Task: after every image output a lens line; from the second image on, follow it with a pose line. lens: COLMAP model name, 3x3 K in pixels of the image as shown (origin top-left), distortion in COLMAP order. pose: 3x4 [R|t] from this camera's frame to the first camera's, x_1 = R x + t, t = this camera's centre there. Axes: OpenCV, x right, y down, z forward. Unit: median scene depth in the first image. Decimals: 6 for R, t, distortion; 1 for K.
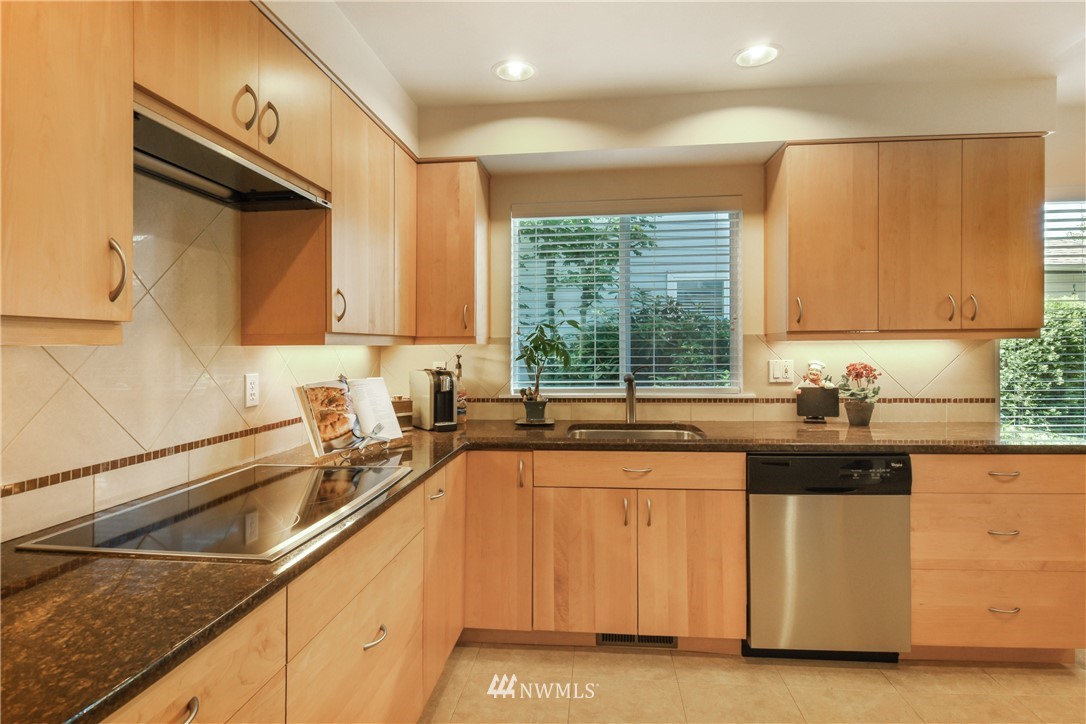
lens RADIAL K [[539.4, 0, 540.9], [0, 539.4, 360.2], [0, 0, 1]] dist [-0.005985, -0.004299]
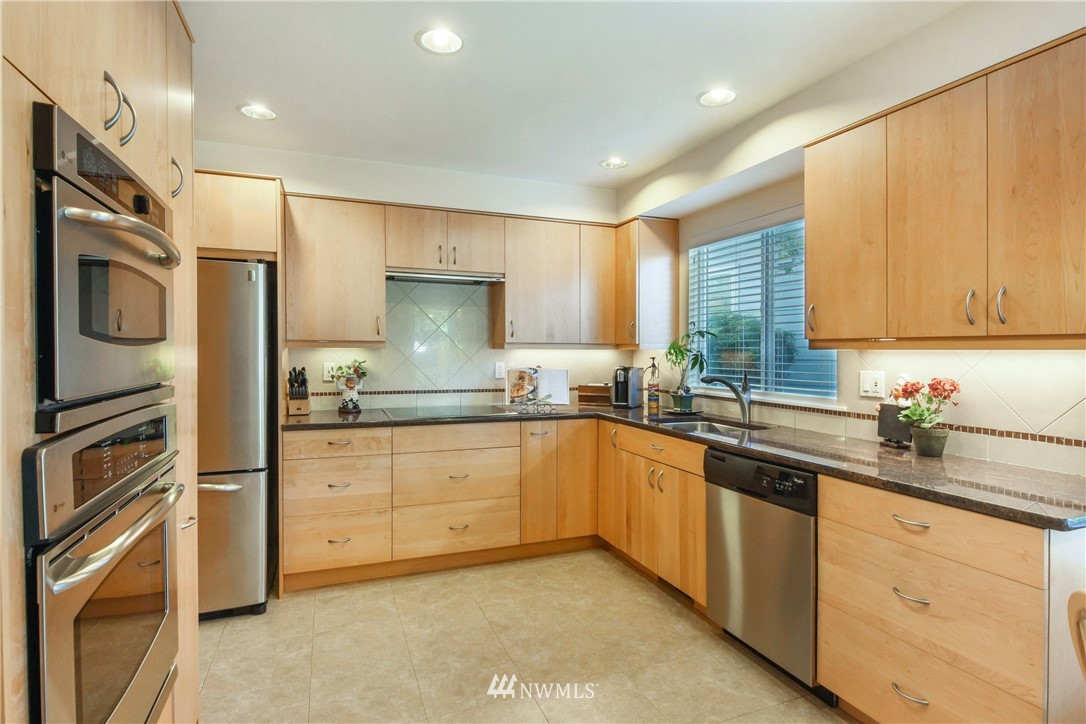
lens RADIAL K [[547.3, 0, 540.7], [0, 547.3, 369.6], [0, 0, 1]] dist [-0.024404, -0.000972]
pose [[0.463297, 0.042970, -0.885161, 1.143437], [-0.032405, 0.998977, 0.031534, -0.015613], [0.885610, 0.014074, 0.464216, 0.129411]]
